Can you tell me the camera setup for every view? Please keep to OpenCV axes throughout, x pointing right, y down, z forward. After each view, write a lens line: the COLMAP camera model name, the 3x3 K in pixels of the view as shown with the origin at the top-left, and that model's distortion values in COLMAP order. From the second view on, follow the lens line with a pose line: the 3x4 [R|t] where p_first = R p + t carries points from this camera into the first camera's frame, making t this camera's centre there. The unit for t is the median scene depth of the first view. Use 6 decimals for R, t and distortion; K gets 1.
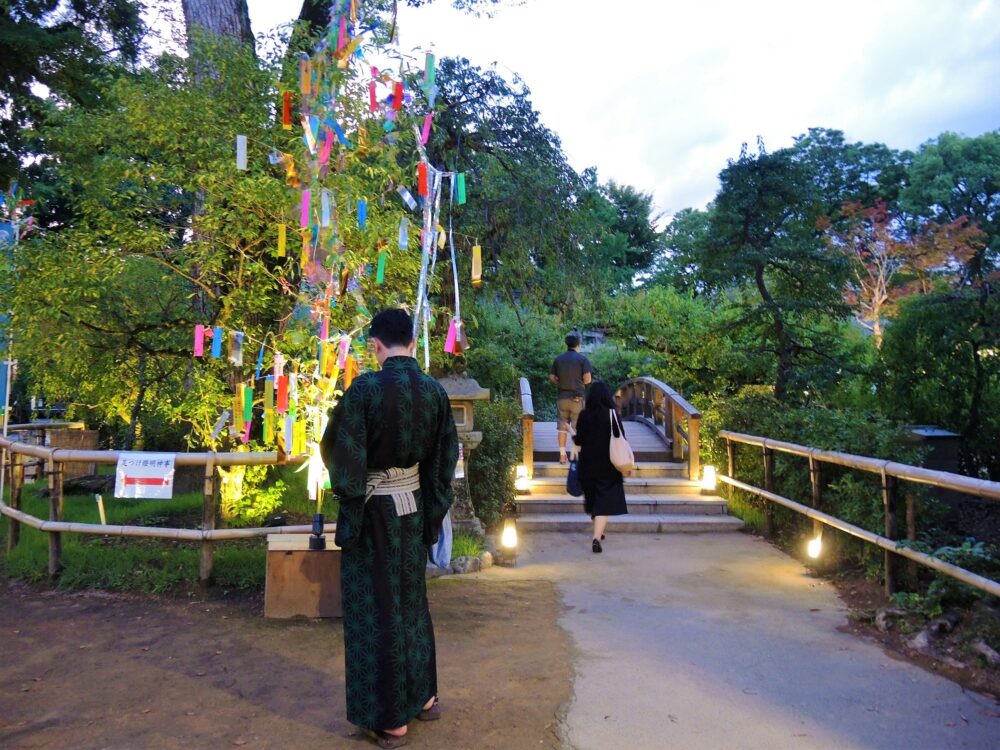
lens RADIAL K [[825.7, 0, 499.1], [0, 825.7, 376.1], [0, 0, 1]] dist [-0.012769, -0.007734]
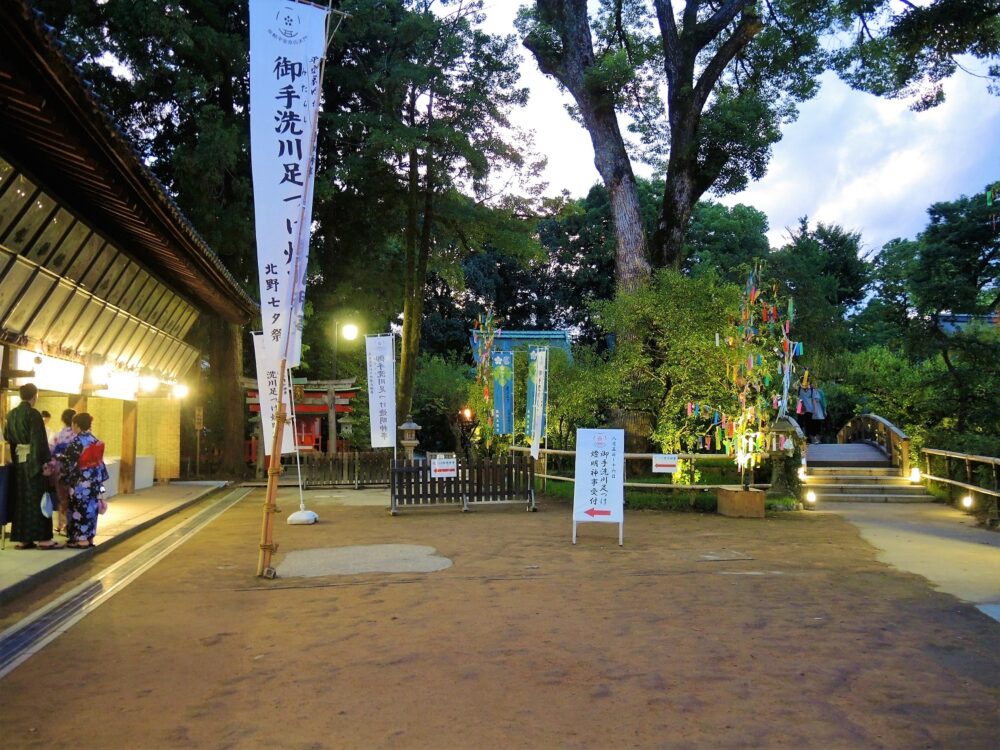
lens RADIAL K [[825.7, 0, 501.5], [0, 825.7, 374.9], [0, 0, 1]] dist [-0.012769, -0.007734]
pose [[0.974005, -0.021599, -0.225496, -0.185150], [0.013888, 0.999265, -0.035725, -0.034502], [0.226101, 0.031664, 0.973589, -0.827761]]
